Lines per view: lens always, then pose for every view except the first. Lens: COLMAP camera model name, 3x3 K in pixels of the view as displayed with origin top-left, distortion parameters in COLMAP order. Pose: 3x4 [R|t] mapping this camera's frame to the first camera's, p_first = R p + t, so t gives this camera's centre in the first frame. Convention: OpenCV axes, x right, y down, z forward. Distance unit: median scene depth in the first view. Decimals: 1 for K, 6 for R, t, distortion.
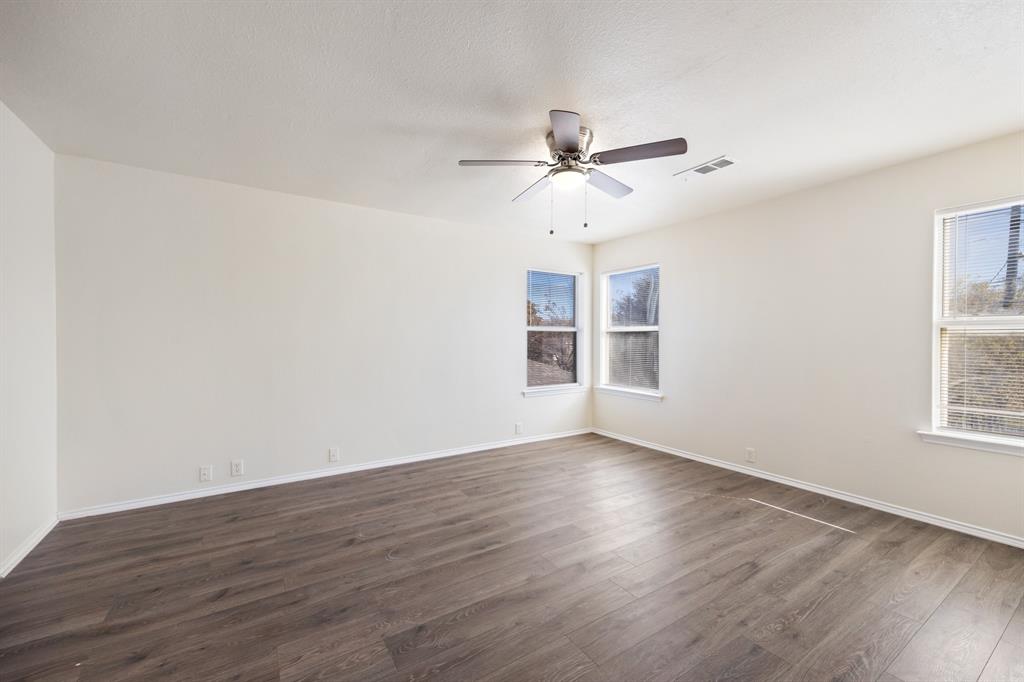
lens RADIAL K [[414.0, 0, 513.9], [0, 414.0, 340.7], [0, 0, 1]] dist [-0.000180, -0.000069]
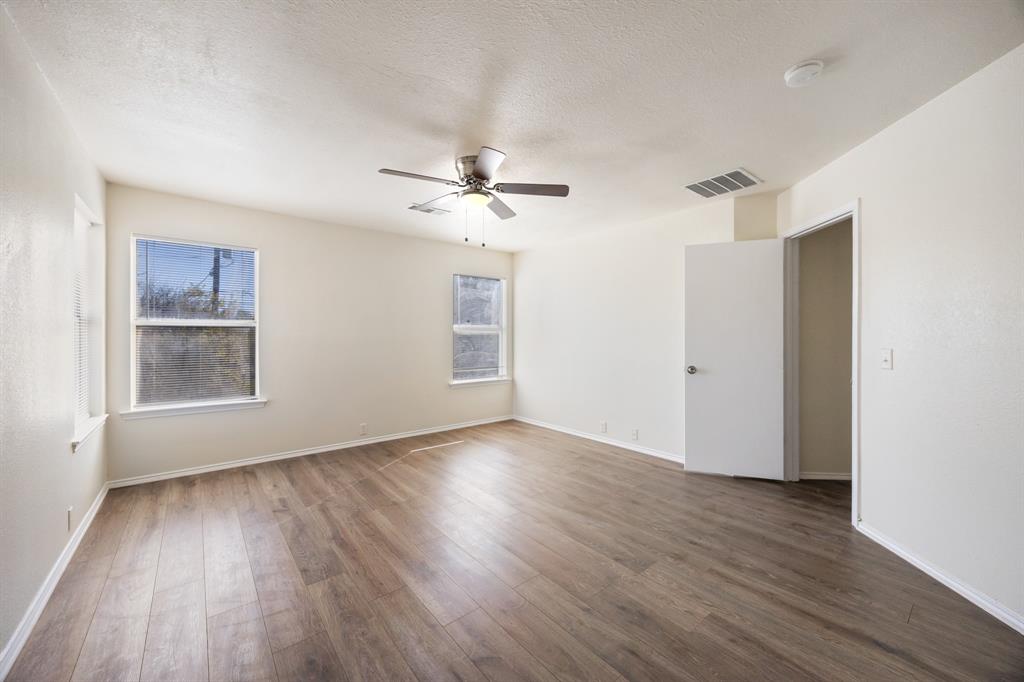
lens RADIAL K [[390.3, 0, 518.4], [0, 390.3, 339.2], [0, 0, 1]] dist [0.001514, 0.000029]
pose [[-0.111960, -0.014054, 0.993613, -0.781055], [0.004246, 0.999884, 0.014621, -0.011385], [-0.993704, 0.005856, -0.111888, 0.801932]]
